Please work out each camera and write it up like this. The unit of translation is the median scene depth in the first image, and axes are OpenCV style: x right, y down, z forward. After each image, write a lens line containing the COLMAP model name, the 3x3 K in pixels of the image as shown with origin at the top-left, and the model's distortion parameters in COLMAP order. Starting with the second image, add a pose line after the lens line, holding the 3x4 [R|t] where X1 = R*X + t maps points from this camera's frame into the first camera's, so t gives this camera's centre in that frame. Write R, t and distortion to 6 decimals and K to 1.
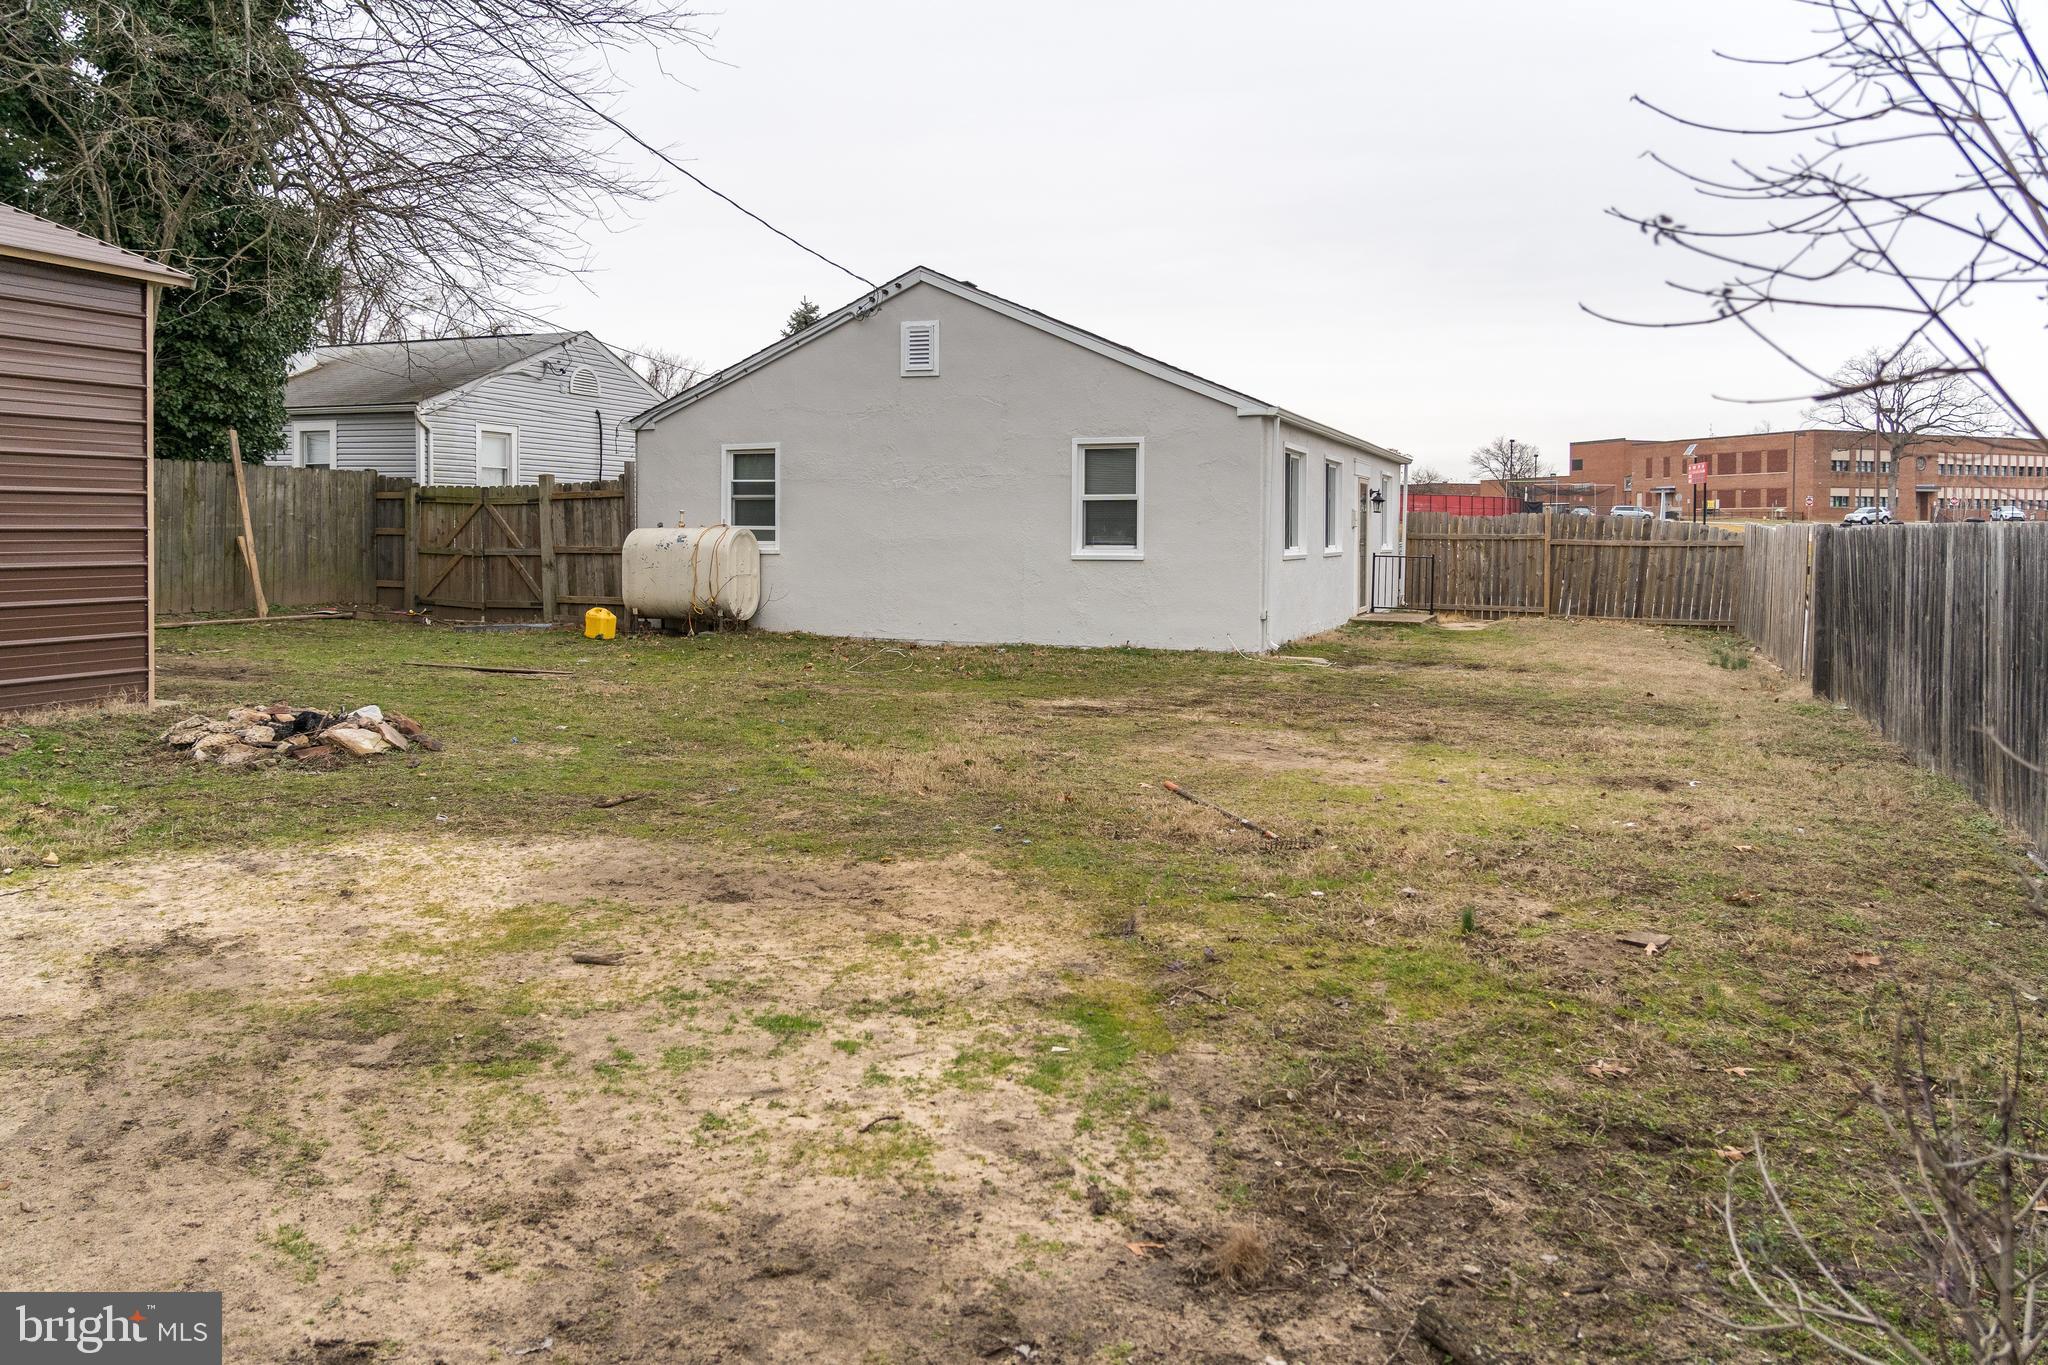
lens RADIAL K [[1421.7, 0, 1027.2], [0, 1421.7, 619.7], [0, 0, 1]] dist [-0.017773, 0.004287]
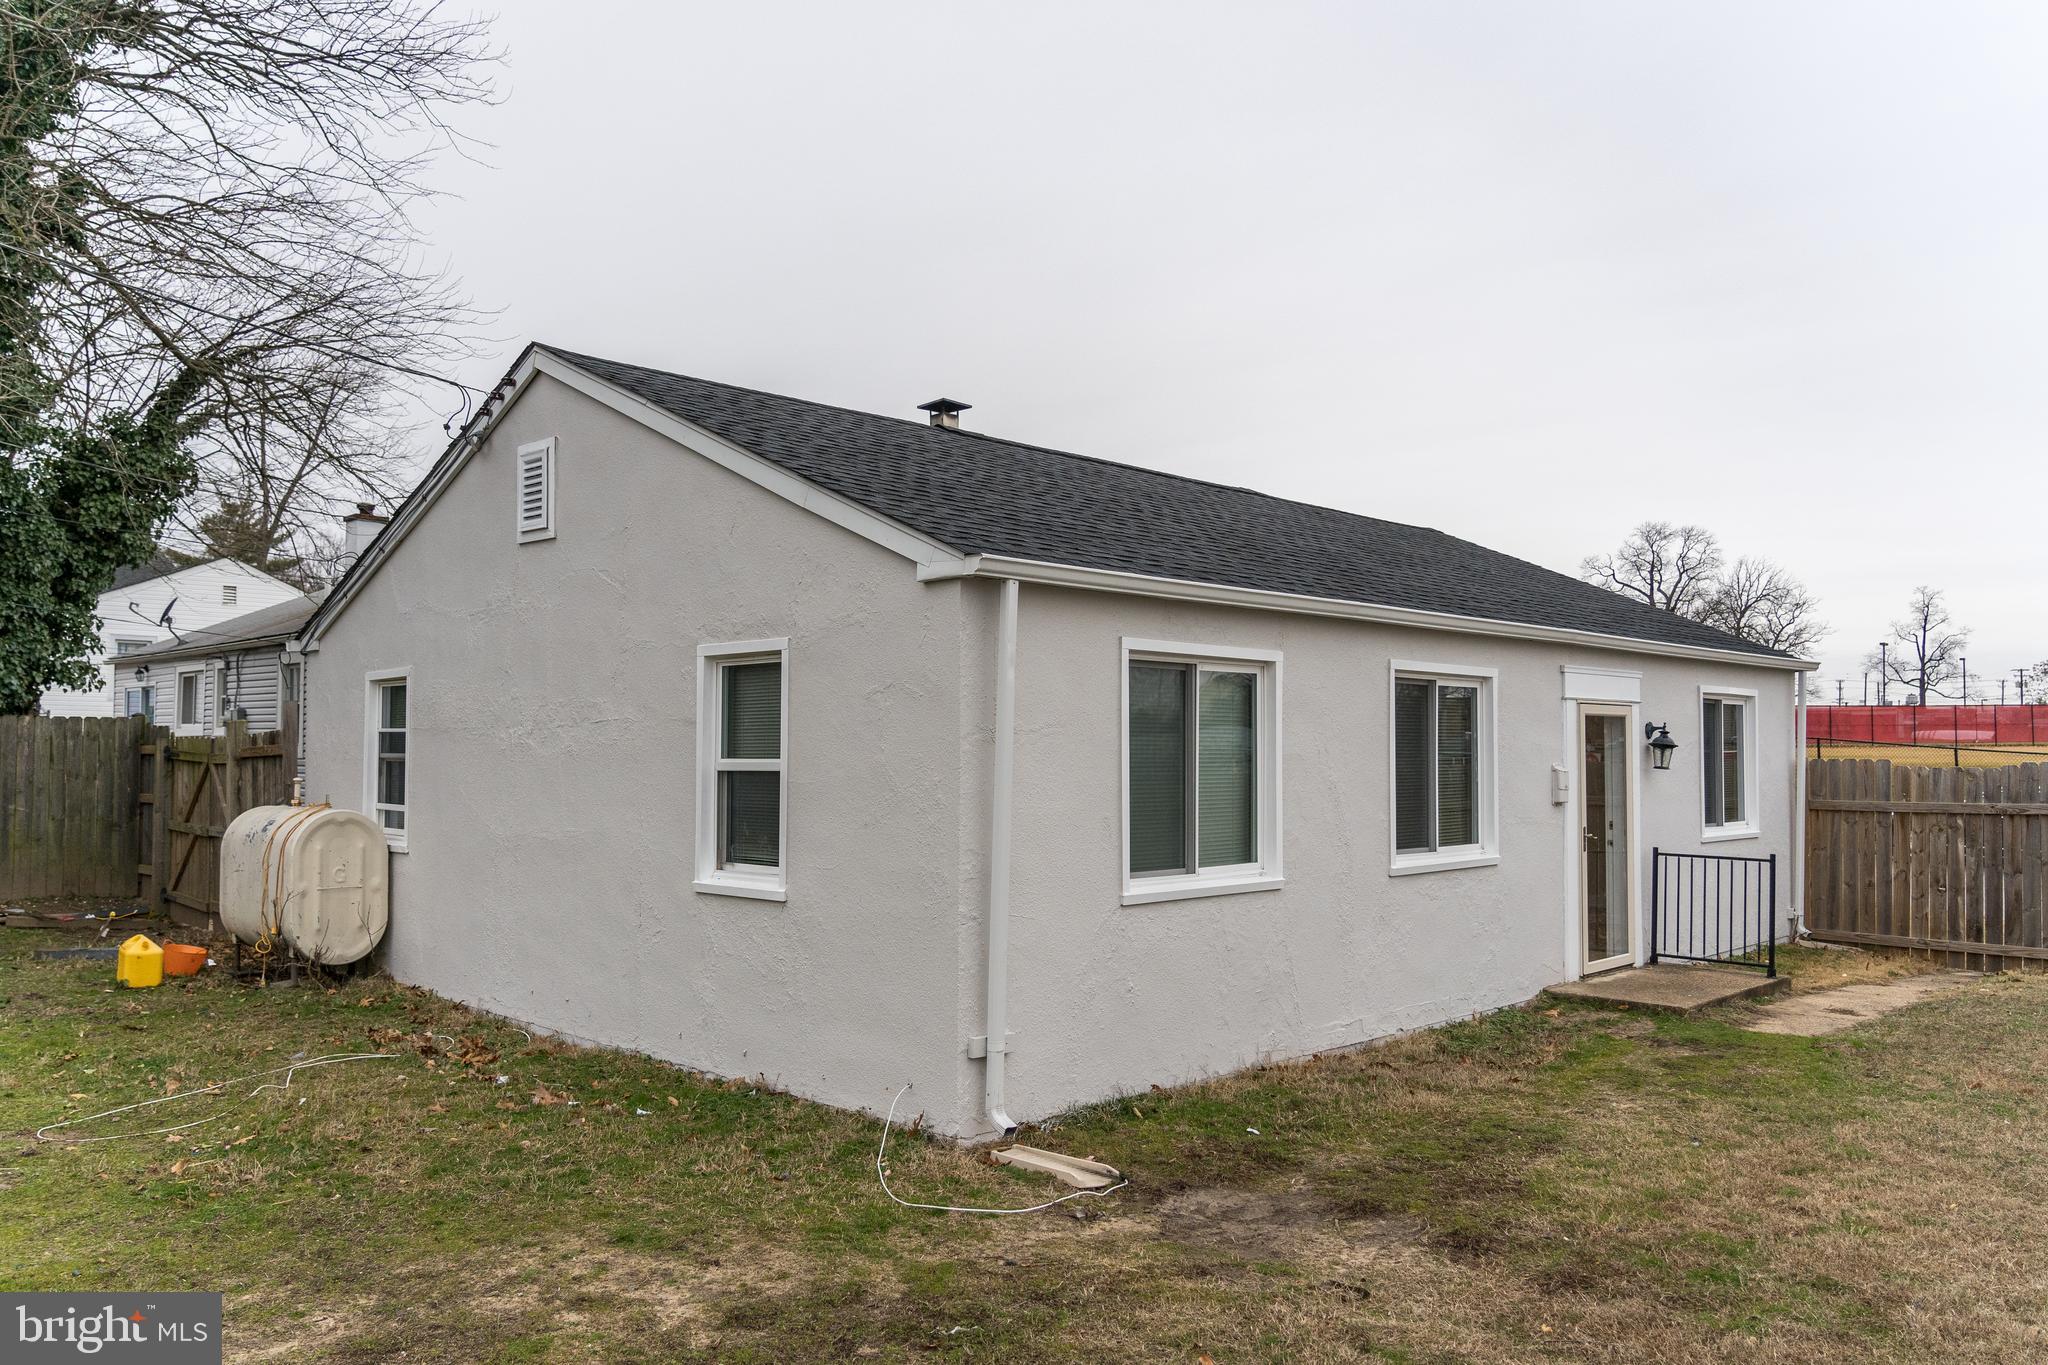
lens RADIAL K [[1505.0, 0, 1024.0], [0, 1505.0, 682.5], [0, 0, 1]] dist [-0.008465, -0.003402]
pose [[0.924812, -0.021486, -0.379817, 0.304629], [-0.019881, 0.994310, -0.104657, -0.056898], [0.379904, 0.104339, 0.919122, 0.516220]]
